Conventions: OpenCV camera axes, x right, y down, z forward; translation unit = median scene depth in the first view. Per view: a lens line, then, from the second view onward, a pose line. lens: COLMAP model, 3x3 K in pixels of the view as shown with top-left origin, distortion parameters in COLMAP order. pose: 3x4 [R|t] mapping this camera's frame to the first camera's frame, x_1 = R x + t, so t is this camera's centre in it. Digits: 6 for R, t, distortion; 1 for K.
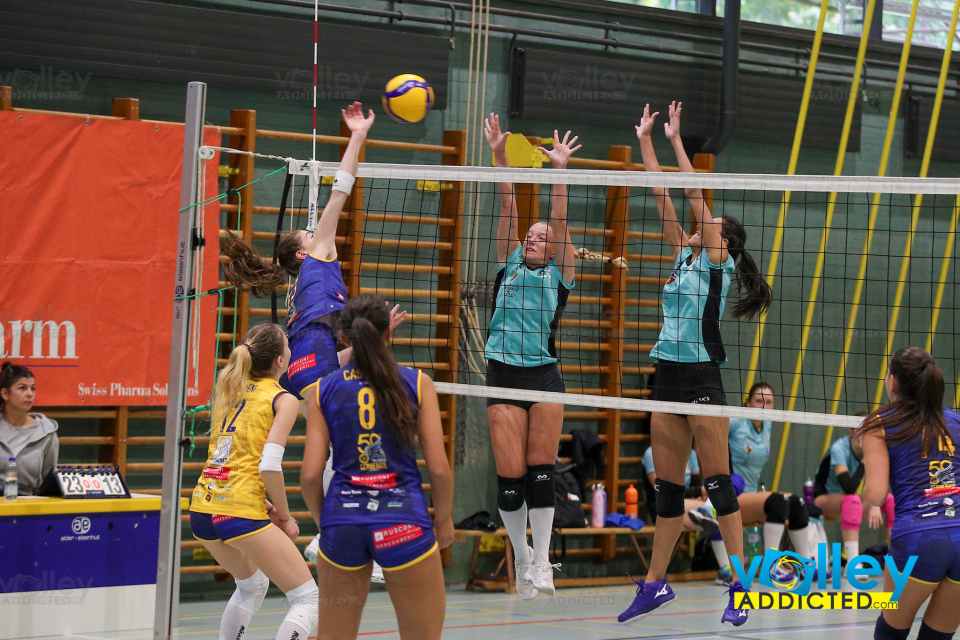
lens RADIAL K [[3173.0, 0, 480.0], [0, 3173.0, 320.0], [0, 0, 1]] dist [0.044055, 0.642542]
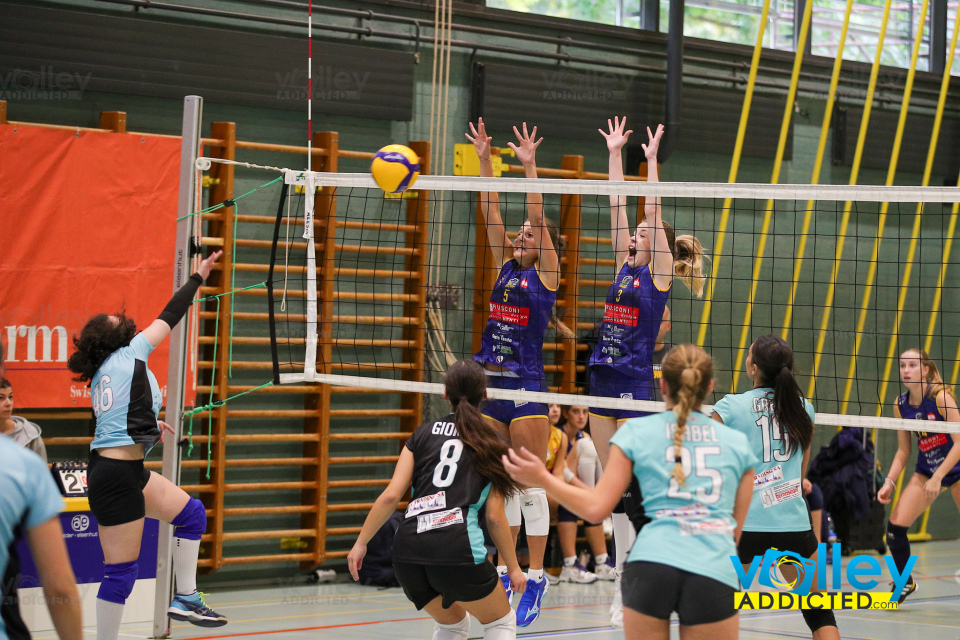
lens RADIAL K [[2979.2, 0, 480.0], [0, 2979.2, 320.0], [0, 0, 1]] dist [0.024562, 0.690952]
pose [[0.999347, -0.004955, 0.035780, -0.025610], [0.004922, 0.999987, 0.001023, -0.001786], [-0.035784, -0.000846, 0.999359, 0.017583]]
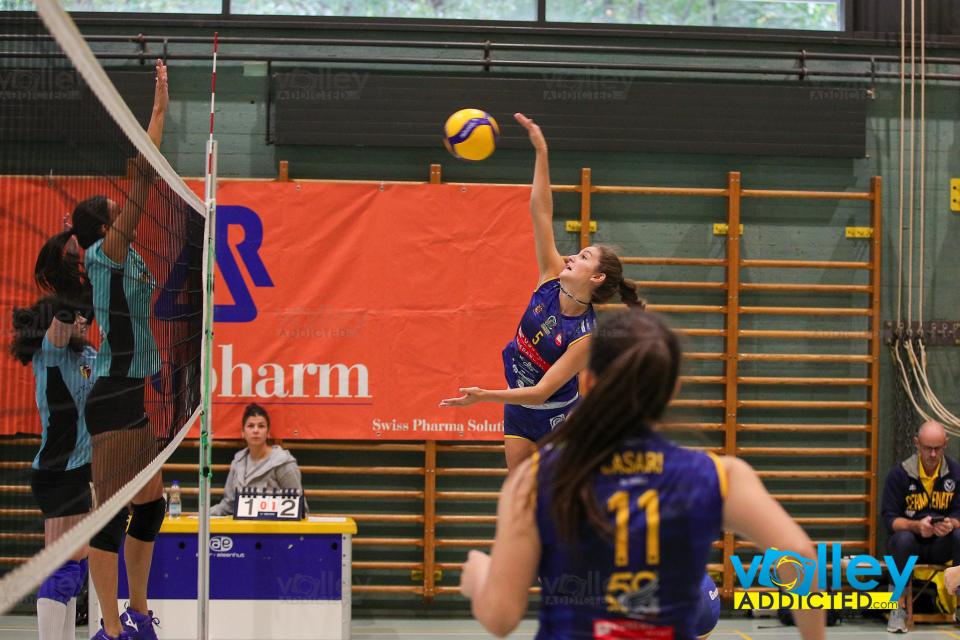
lens RADIAL K [[2162.7, 0, 480.0], [0, 2162.7, 320.0], [0, 0, 1]] dist [-0.242288, -0.034032]
pose [[0.748610, -0.032079, -0.662234, 0.388023], [0.009085, 0.999231, -0.038134, 0.013468], [0.662948, 0.022532, 0.748326, 0.425456]]
